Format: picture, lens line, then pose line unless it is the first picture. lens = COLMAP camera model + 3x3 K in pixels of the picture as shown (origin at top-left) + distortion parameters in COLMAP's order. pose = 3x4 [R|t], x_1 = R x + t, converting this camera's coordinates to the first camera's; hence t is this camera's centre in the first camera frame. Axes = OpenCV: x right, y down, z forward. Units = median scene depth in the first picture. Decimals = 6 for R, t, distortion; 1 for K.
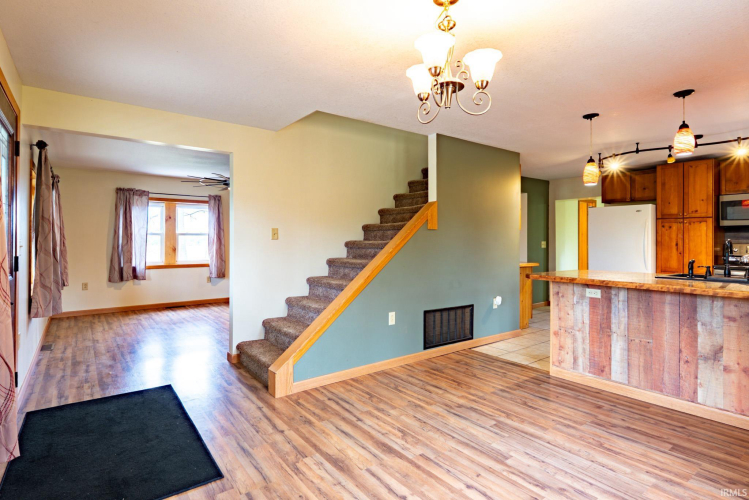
lens RADIAL K [[379.9, 0, 362.1], [0, 379.9, 237.3], [0, 0, 1]] dist [-0.002809, -0.000538]
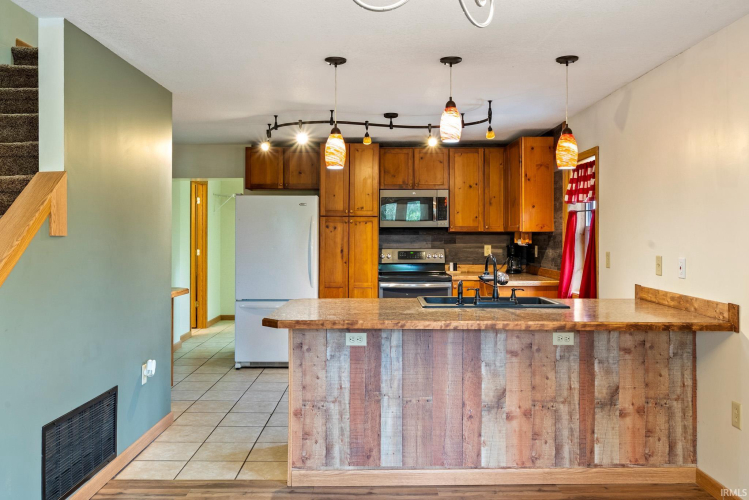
lens RADIAL K [[625.5, 0, 377.3], [0, 625.5, 233.4], [0, 0, 1]] dist [-0.000735, 0.002321]
pose [[0.593303, 0.001074, 0.804978, -0.217798], [-0.006851, 0.999970, 0.003715, -0.035468], [-0.804950, -0.007719, 0.593292, 0.340475]]
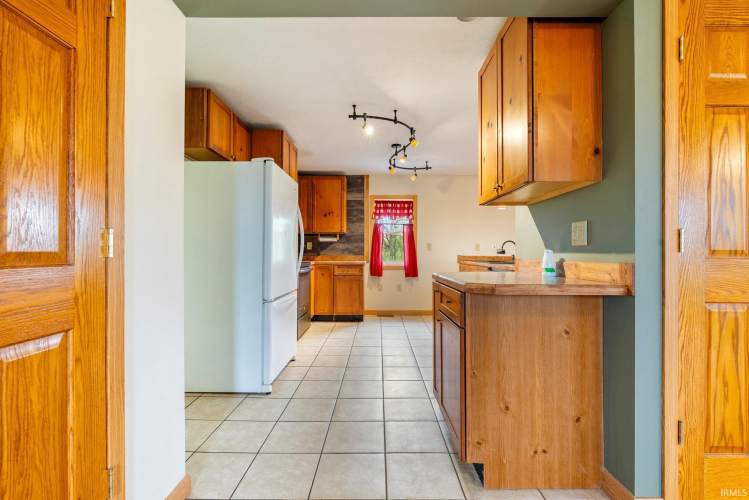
lens RADIAL K [[331.1, 0, 375.0], [0, 331.1, 251.5], [0, 0, 1]] dist [-0.006694, -0.001230]
pose [[-0.805979, -0.004898, 0.591924, 0.462835], [-0.009879, 0.999938, -0.005178, 0.066033], [-0.591862, -0.010021, -0.805977, 2.349928]]
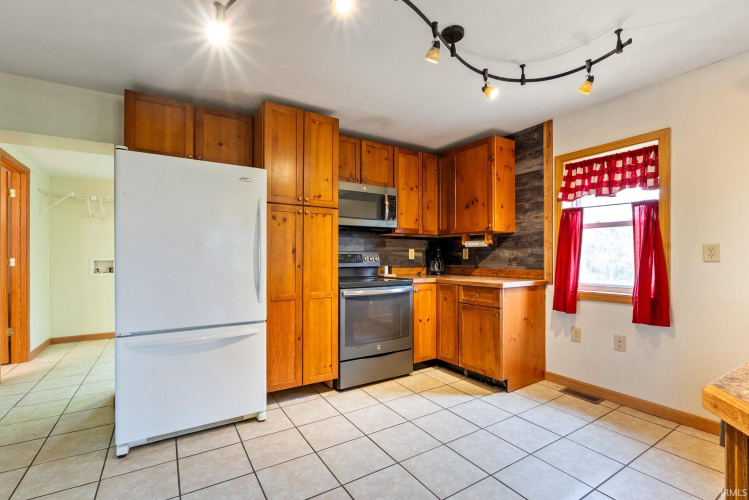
lens RADIAL K [[331.1, 0, 387.1], [0, 331.1, 257.2], [0, 0, 1]] dist [-0.006694, -0.001230]
pose [[0.052349, -0.000723, 0.998629, 0.571289], [-0.008786, 0.999961, 0.001185, 0.043845], [-0.998590, -0.008836, 0.052341, 1.390453]]
